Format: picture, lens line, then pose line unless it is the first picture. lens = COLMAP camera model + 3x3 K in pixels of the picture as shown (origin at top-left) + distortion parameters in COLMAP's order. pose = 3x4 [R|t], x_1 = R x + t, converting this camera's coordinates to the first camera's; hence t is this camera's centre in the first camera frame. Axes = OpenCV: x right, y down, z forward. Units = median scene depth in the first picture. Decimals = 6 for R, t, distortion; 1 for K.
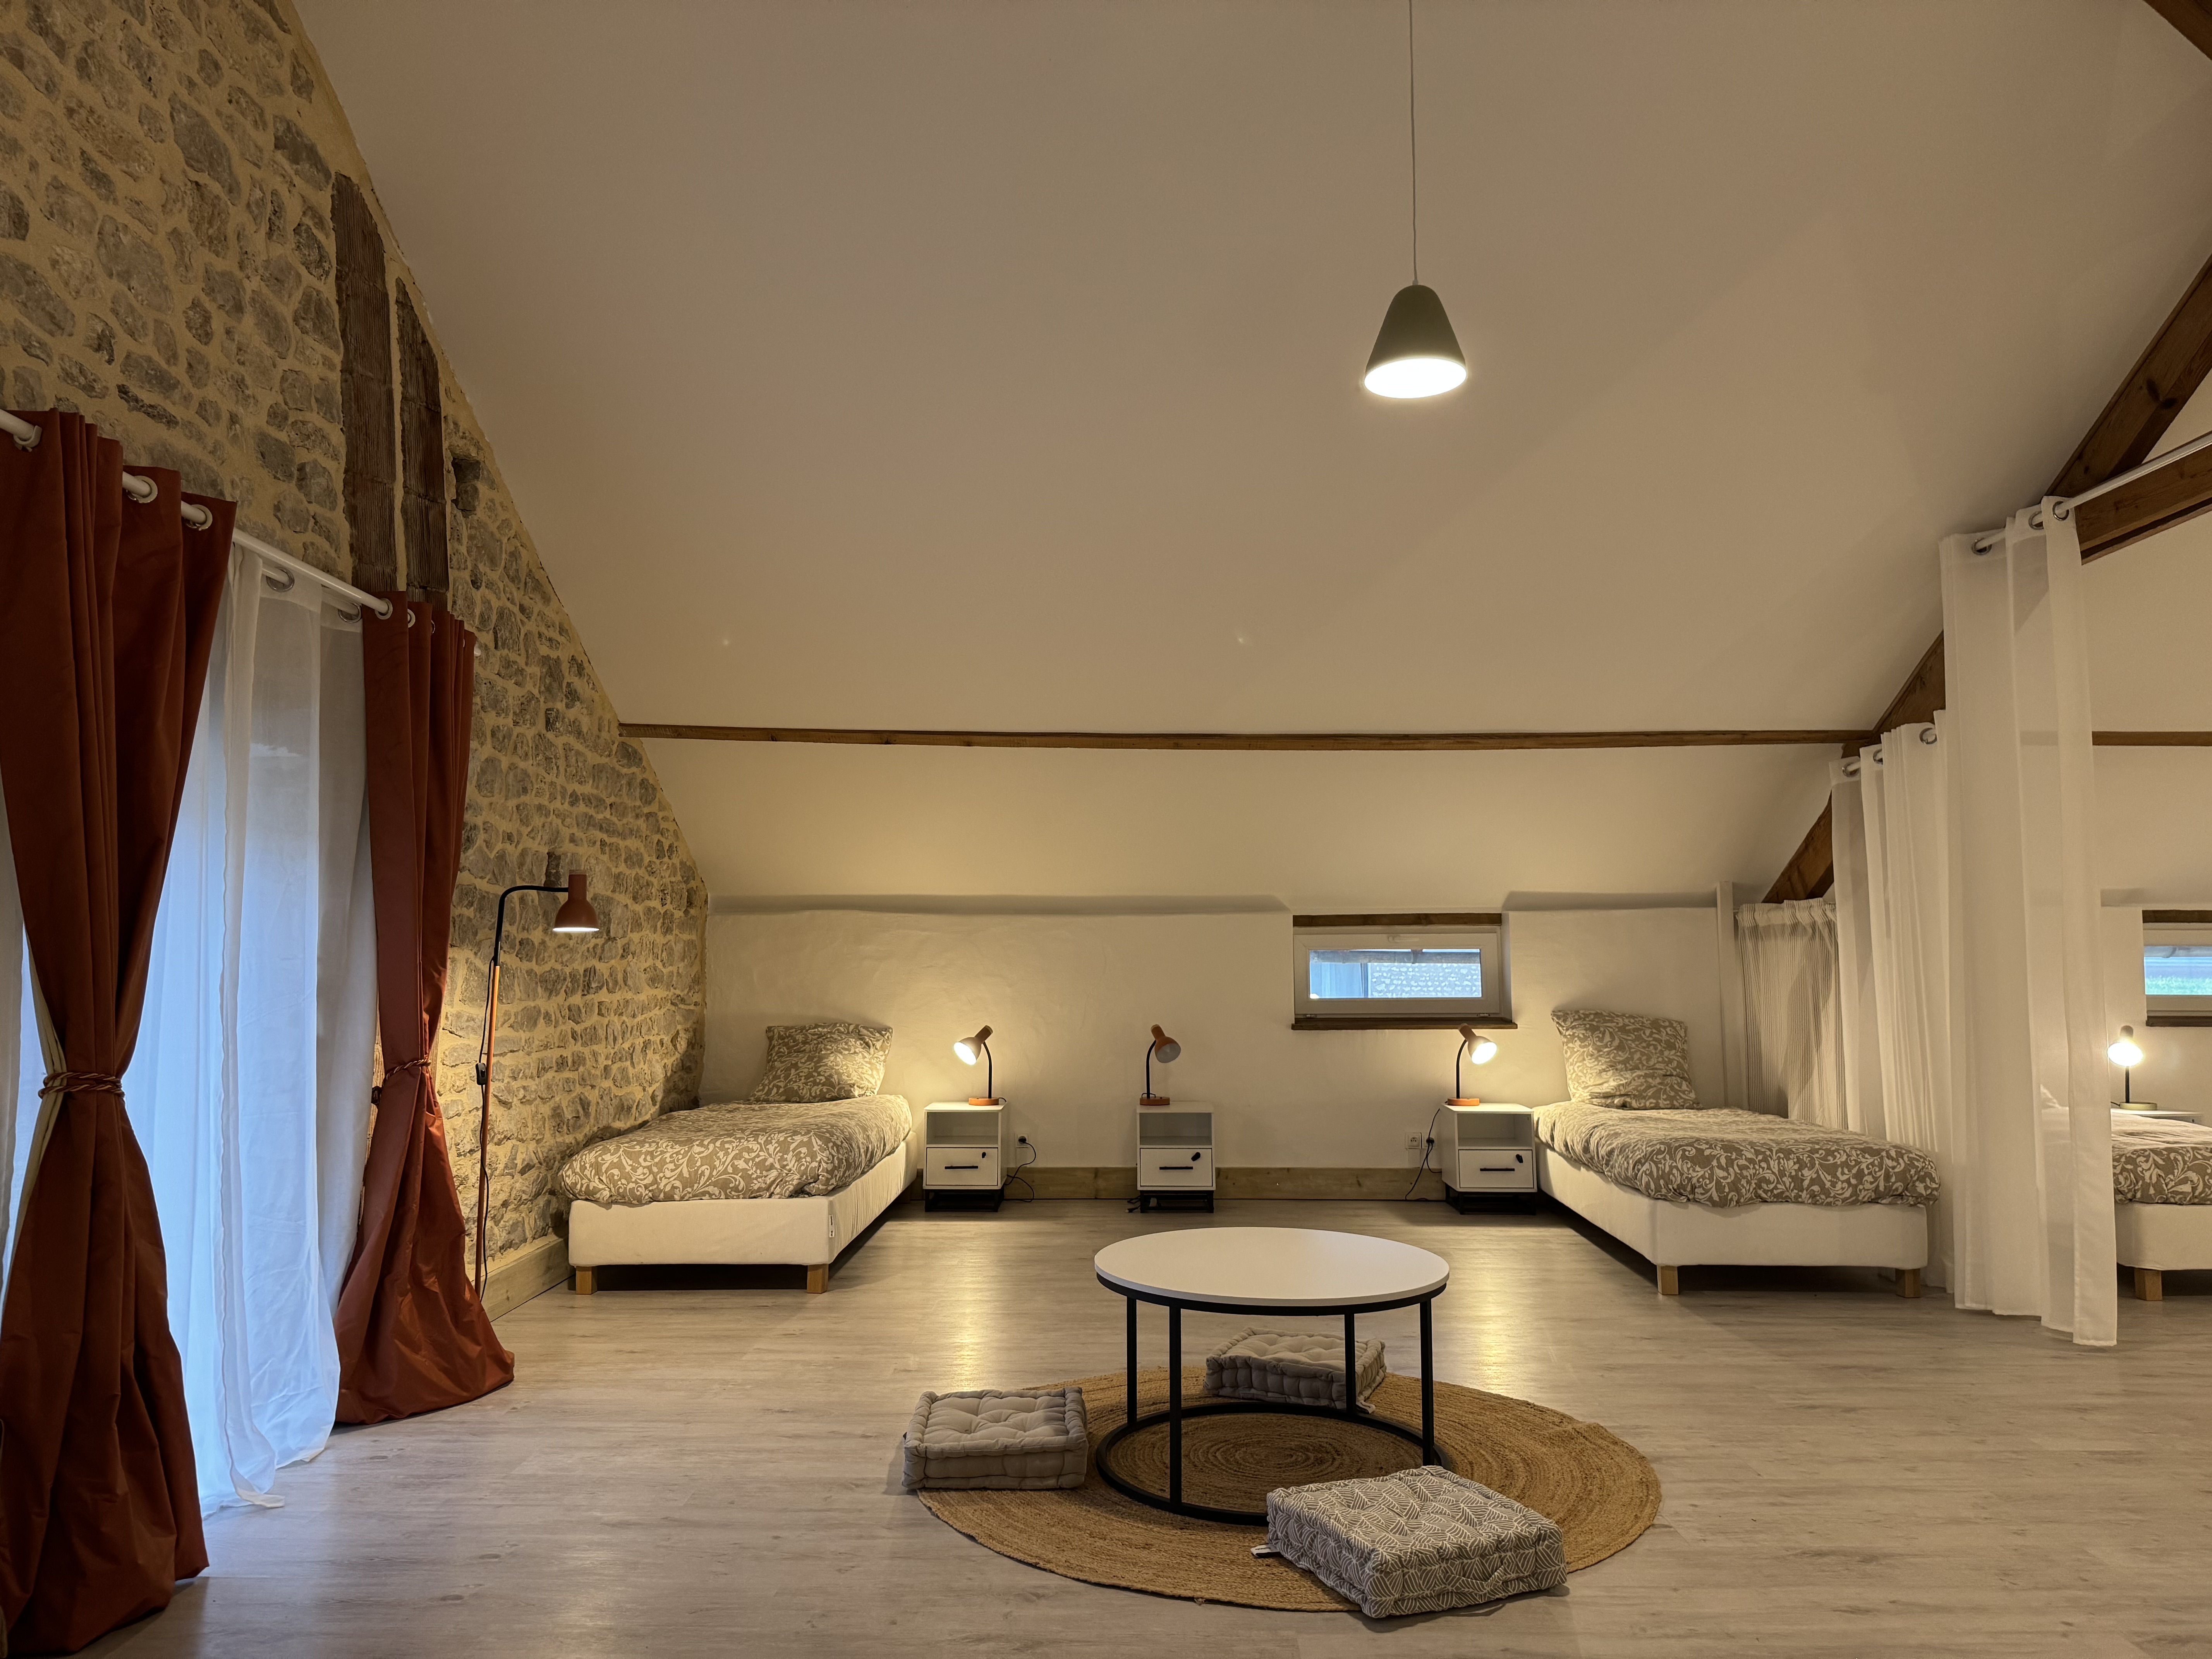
lens RADIAL K [[1541.3, 0, 1097.9], [0, 1541.3, 795.1], [0, 0, 1]] dist [0.040965, -0.052989]
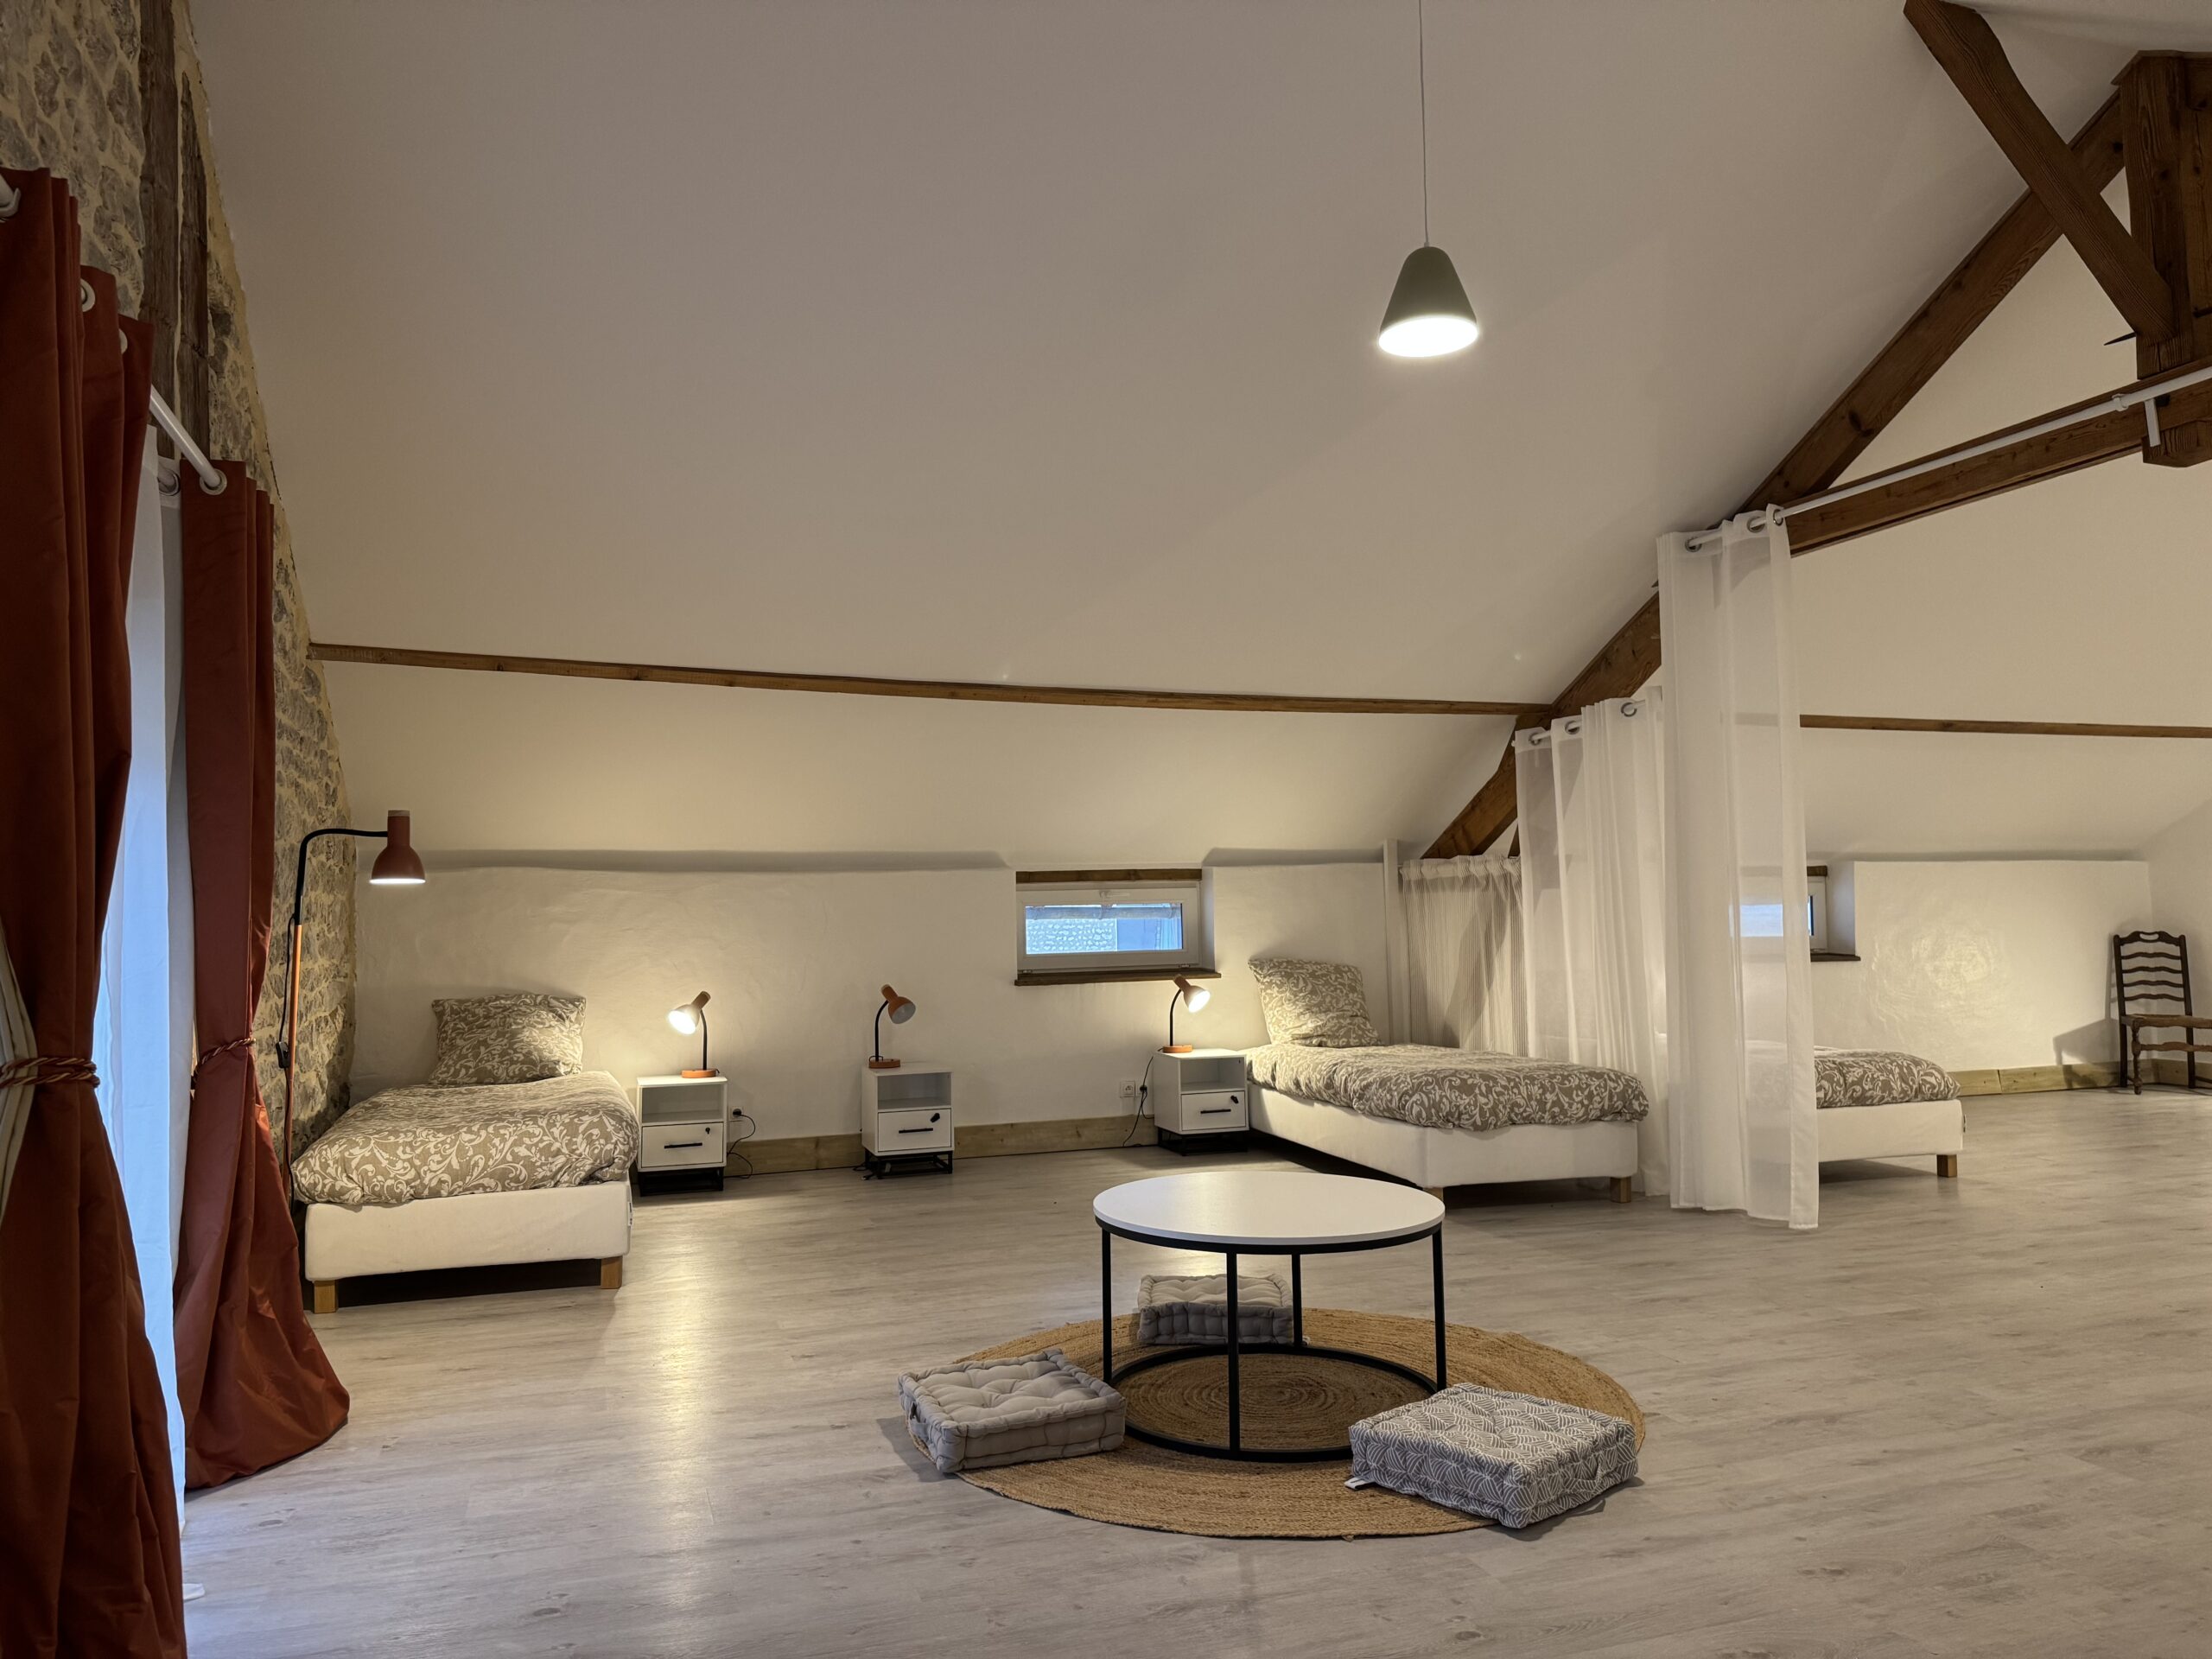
lens RADIAL K [[1541.3, 0, 1122.9], [0, 1541.3, 789.0], [0, 0, 1]] dist [0.040965, -0.052989]
pose [[0.942258, 0.015479, 0.334531, -0.208476], [-0.021613, 0.999659, 0.014622, 0.012967], [-0.334191, -0.021008, 0.942271, 0.059269]]
